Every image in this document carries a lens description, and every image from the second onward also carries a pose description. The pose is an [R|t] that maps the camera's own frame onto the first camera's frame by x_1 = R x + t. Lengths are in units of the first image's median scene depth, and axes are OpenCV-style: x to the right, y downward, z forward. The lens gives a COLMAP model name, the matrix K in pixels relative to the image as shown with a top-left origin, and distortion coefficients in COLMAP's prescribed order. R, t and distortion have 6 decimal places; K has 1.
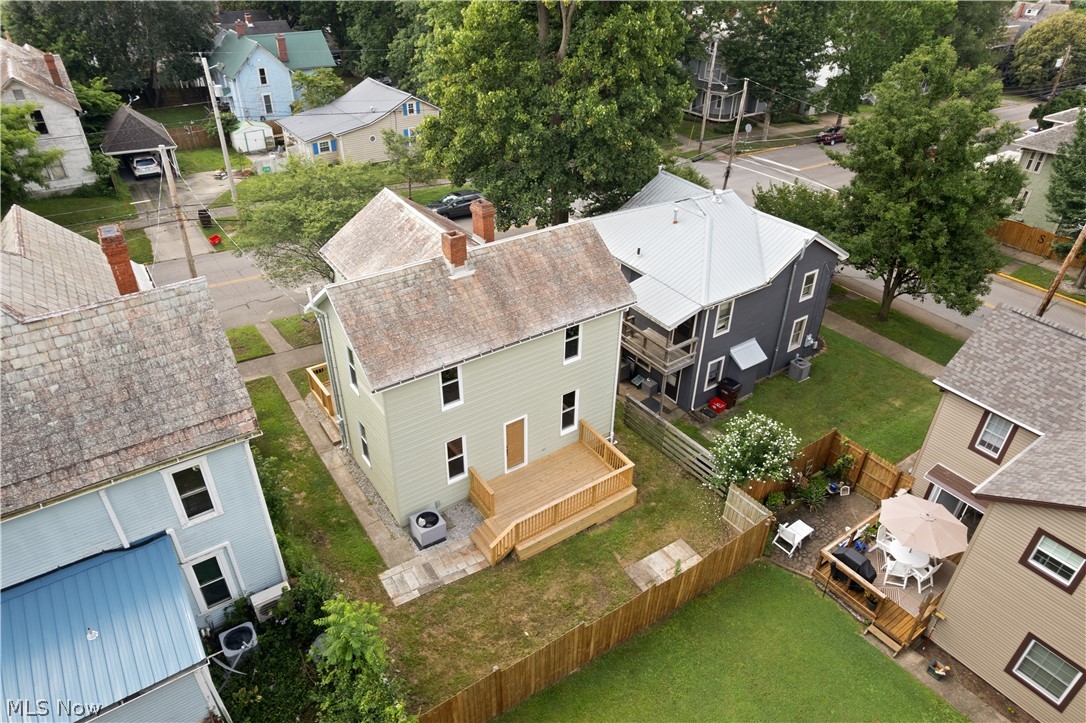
lens RADIAL K [[693.9, 0, 541.5], [0, 693.9, 360.2], [0, 0, 1]] dist [-0.066255, 0.053057]
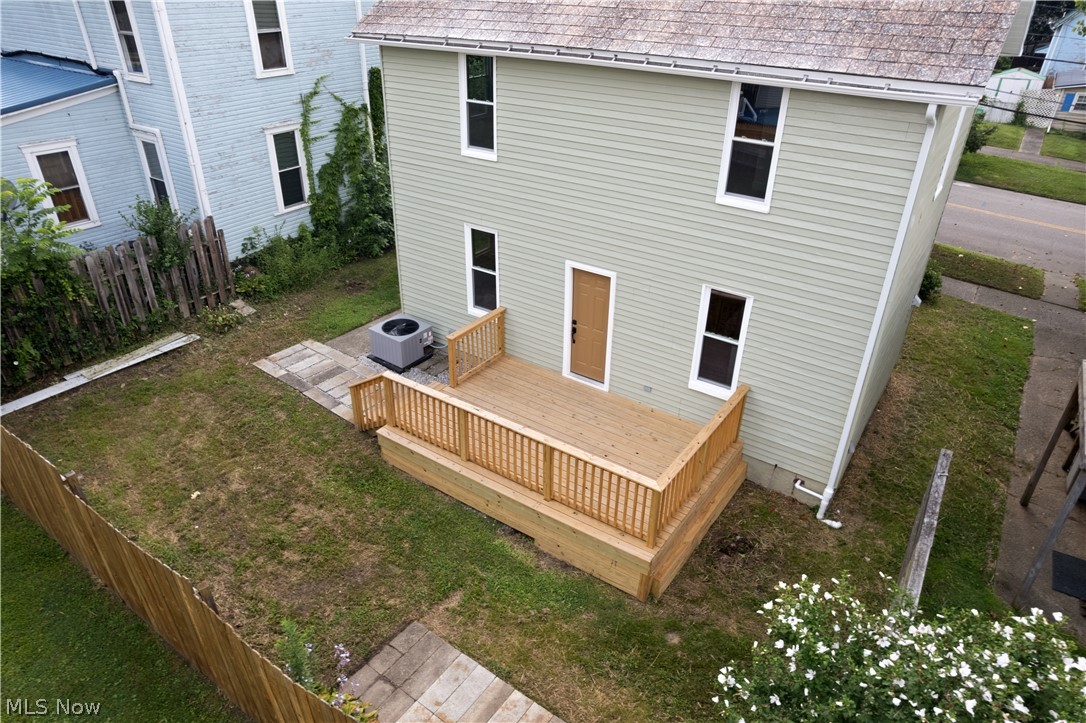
lens RADIAL K [[693.9, 0, 541.5], [0, 693.9, 360.2], [0, 0, 1]] dist [-0.066255, 0.053057]
pose [[0.358454, 0.460285, -0.812187, 0.402331], [-0.517440, 0.822092, 0.237529, 0.044097], [0.777024, 0.335115, 0.532853, 0.792305]]
